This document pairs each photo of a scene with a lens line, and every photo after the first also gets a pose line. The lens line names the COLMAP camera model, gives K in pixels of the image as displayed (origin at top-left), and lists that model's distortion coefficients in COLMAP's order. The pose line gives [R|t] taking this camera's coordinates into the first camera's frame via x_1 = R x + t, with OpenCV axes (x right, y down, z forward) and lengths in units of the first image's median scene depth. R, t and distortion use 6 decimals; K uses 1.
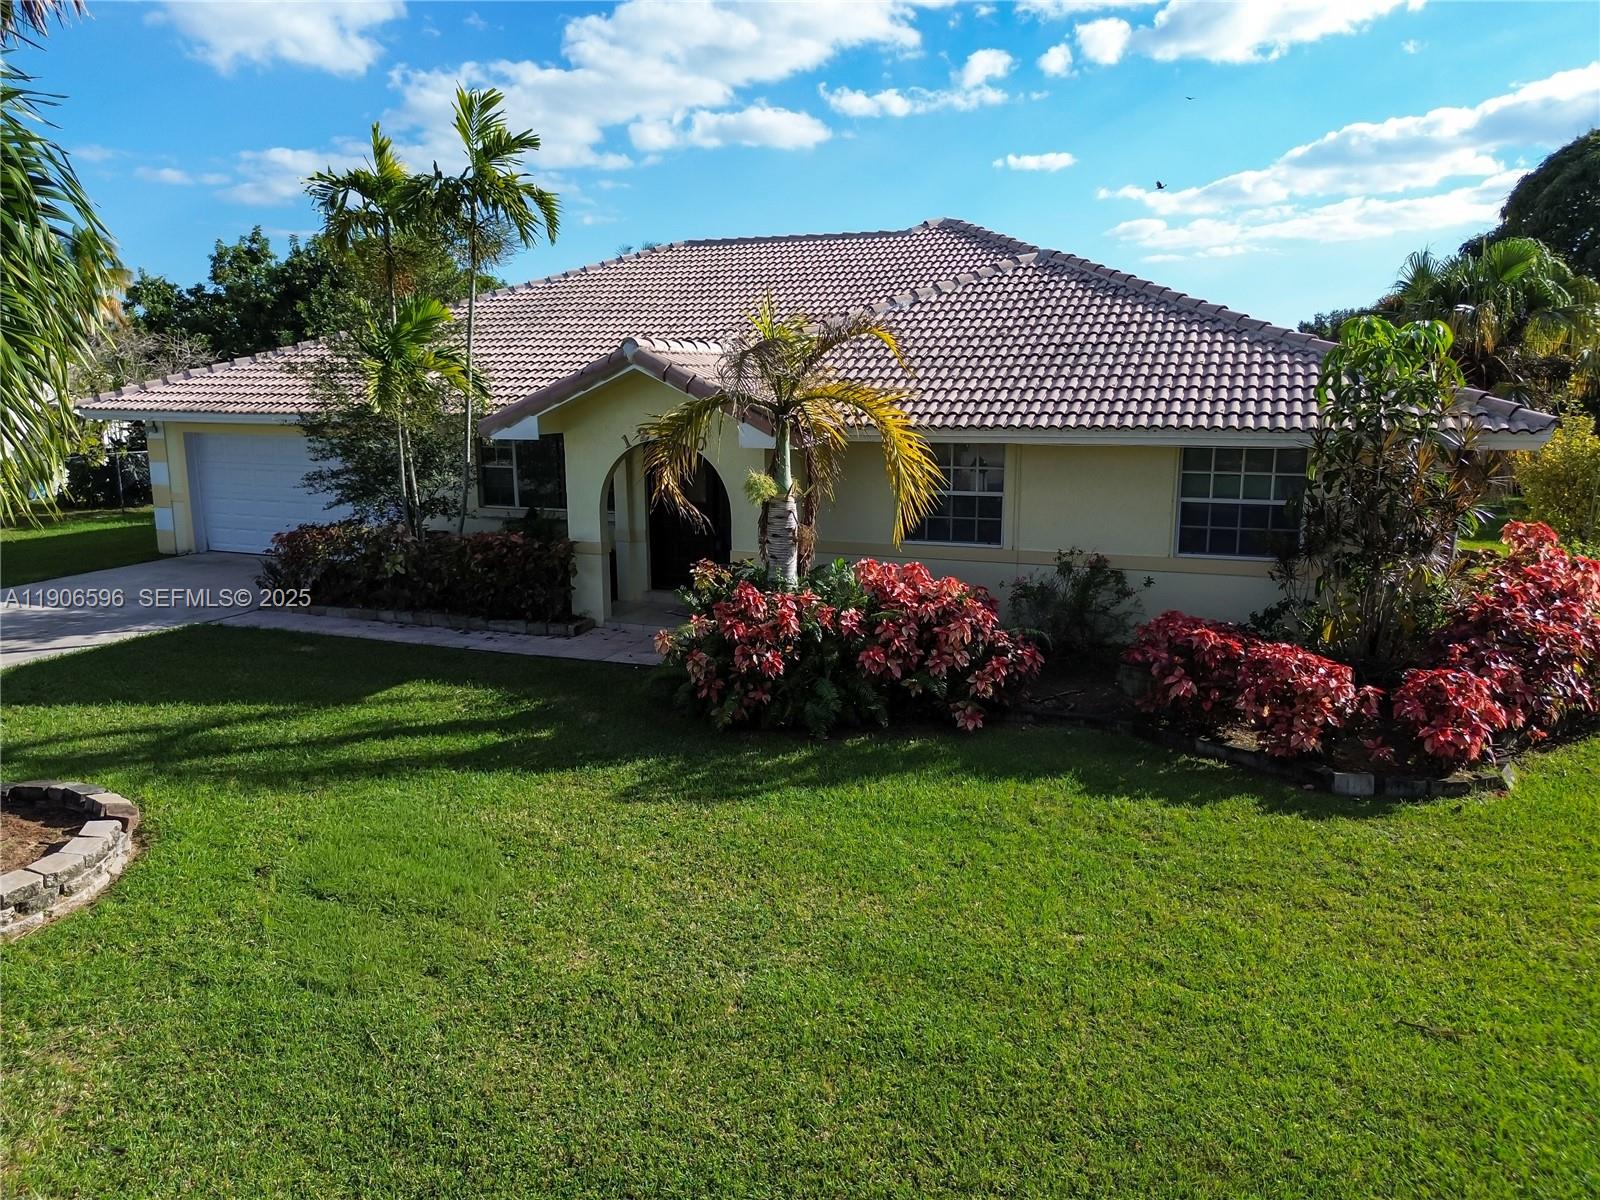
lens RADIAL K [[1133.7, 0, 798.9], [0, 1133.7, 608.7], [0, 0, 1]] dist [0.047927, -0.036952]
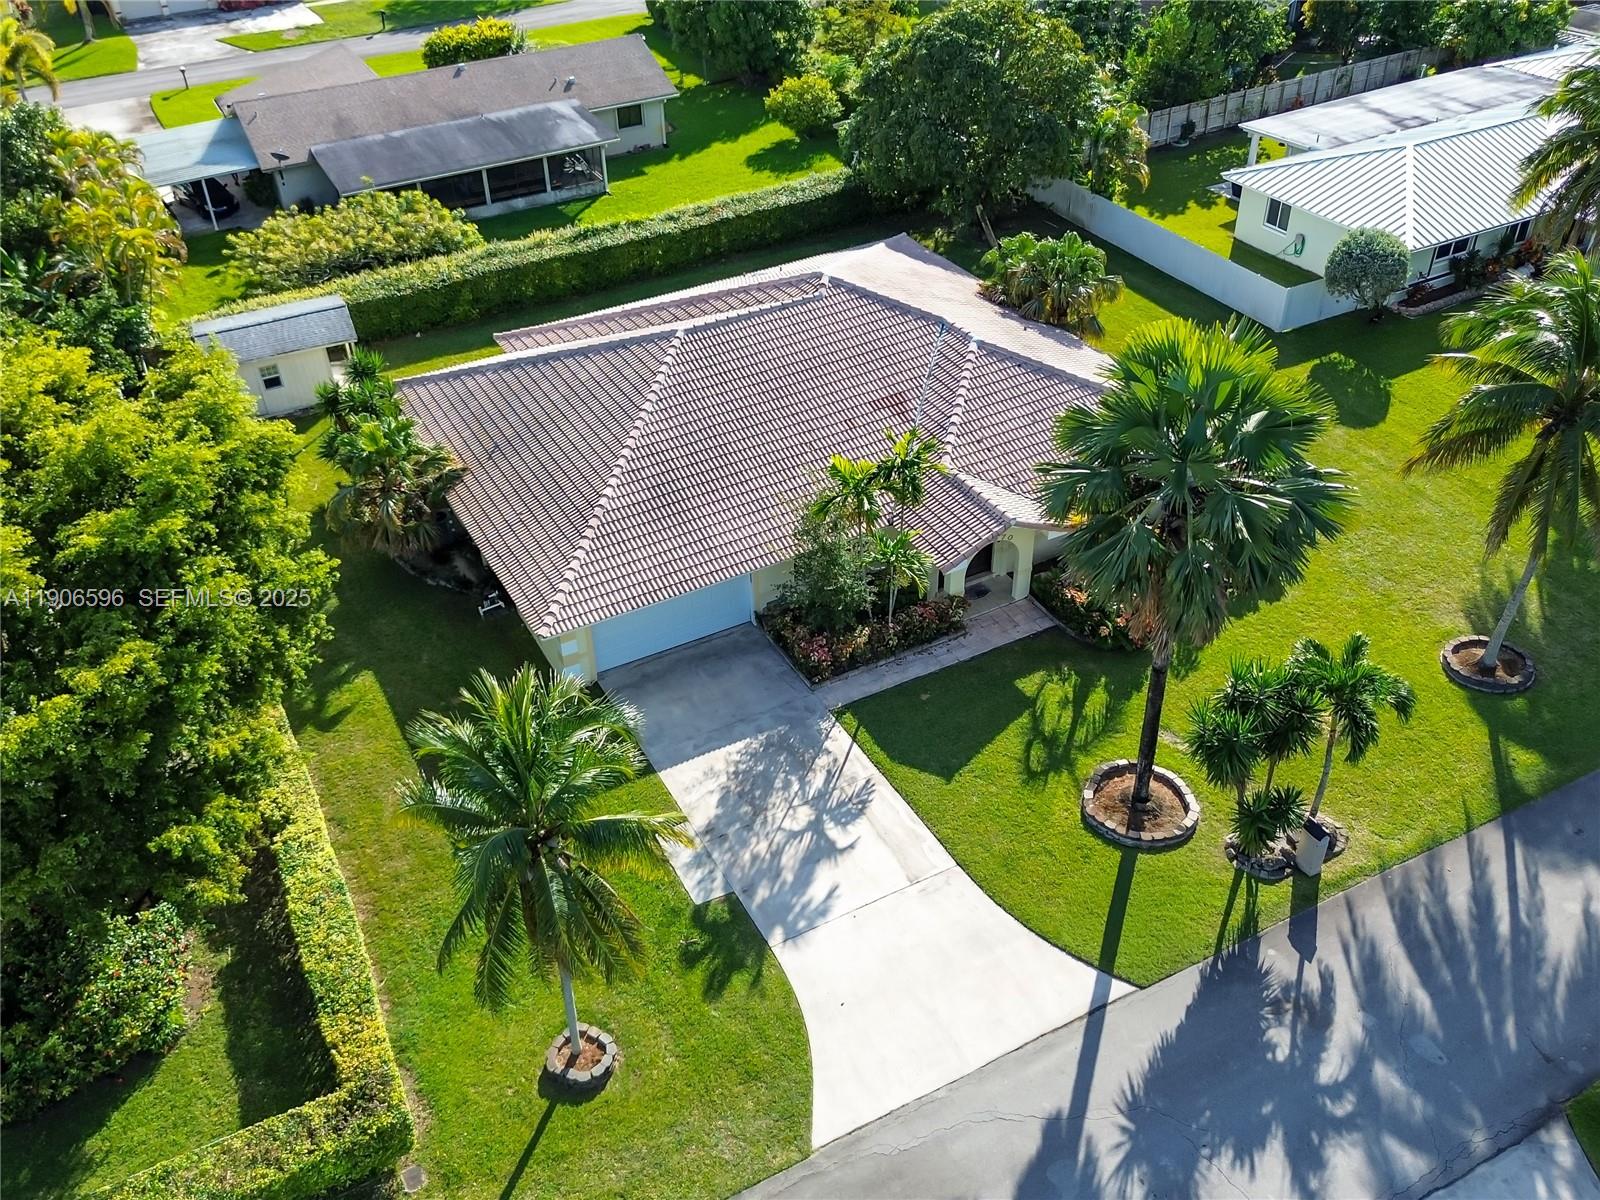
lens RADIAL K [[1376.4, 0, 743.7], [0, 1376.4, 607.6], [0, 0, 1]] dist [0.046971, -0.038468]
pose [[0.658429, -0.472446, 0.585889, -2.953238], [0.190637, 0.857744, 0.477423, -2.010981], [-0.728100, -0.202657, 0.654829, -0.647643]]
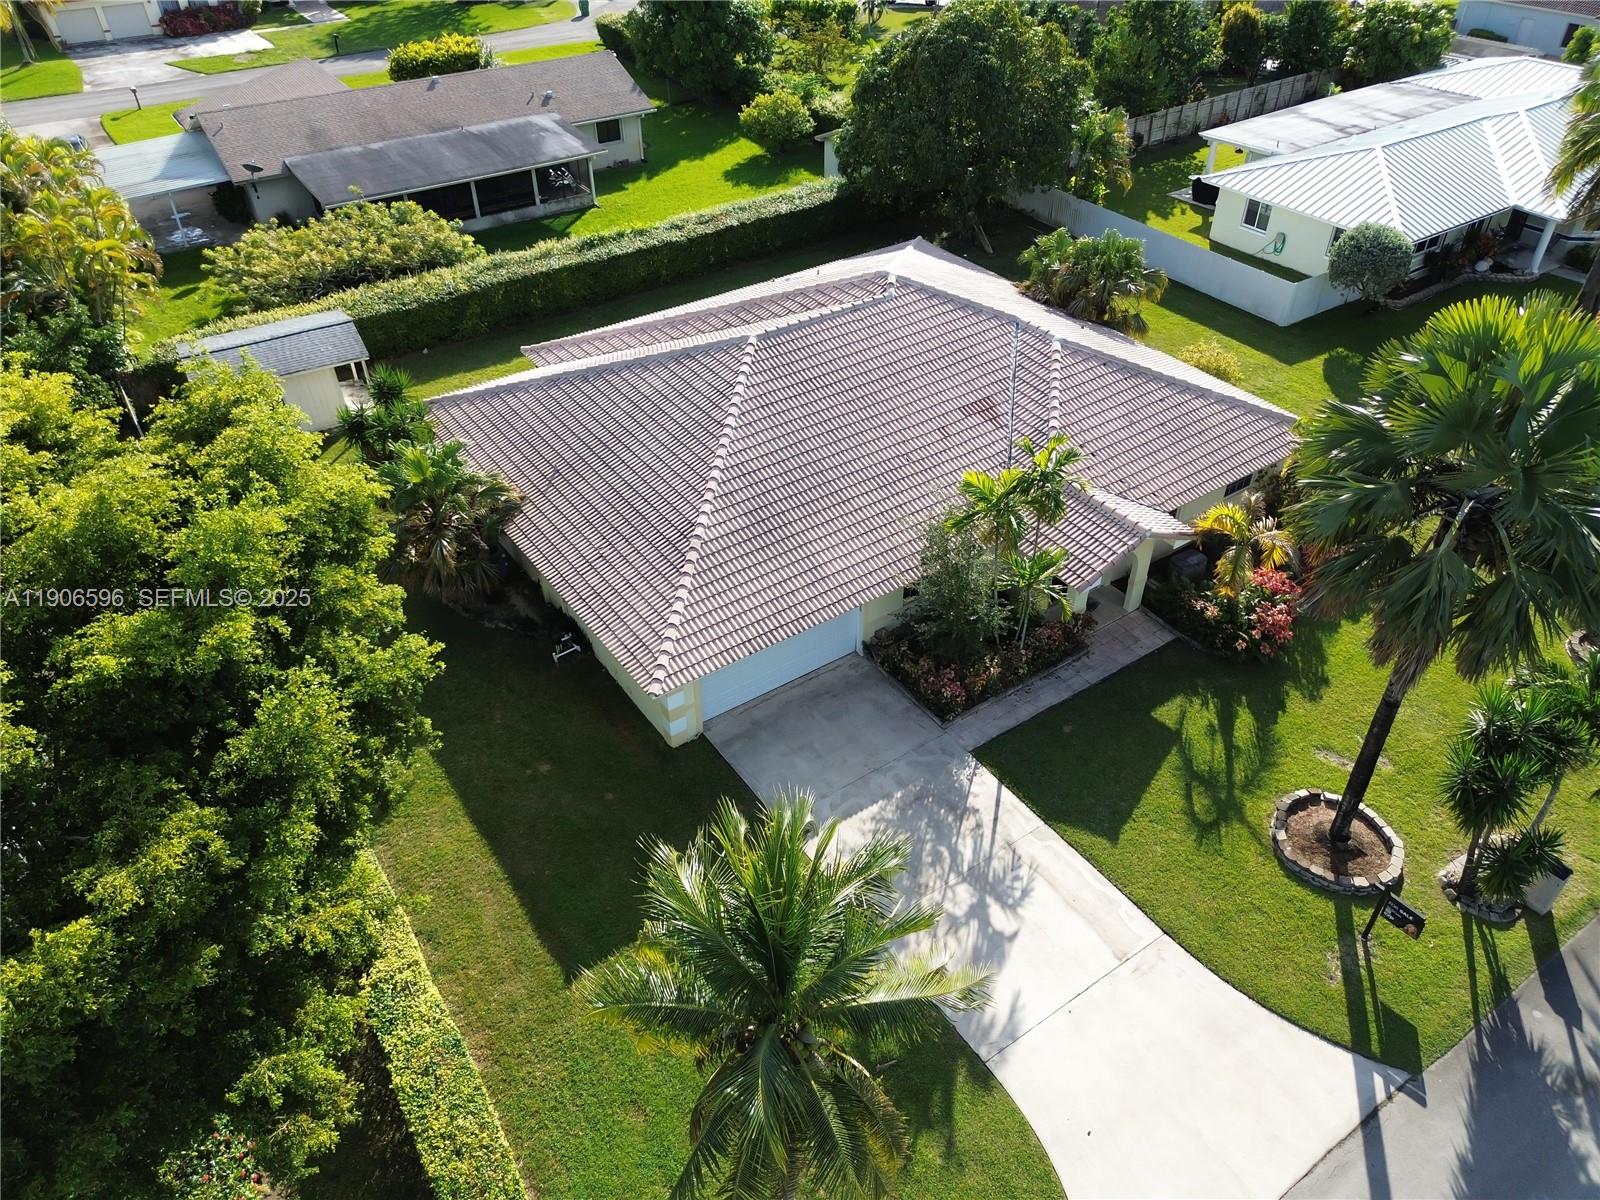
lens RADIAL K [[1133.7, 0, 800.2], [0, 1133.7, 606.4], [0, 0, 1]] dist [0.047927, -0.036952]
pose [[0.550817, -0.522941, 0.650487, -2.612985], [0.170408, 0.833421, 0.525709, -1.788496], [-0.817045, -0.178722, 0.548176, 0.420025]]
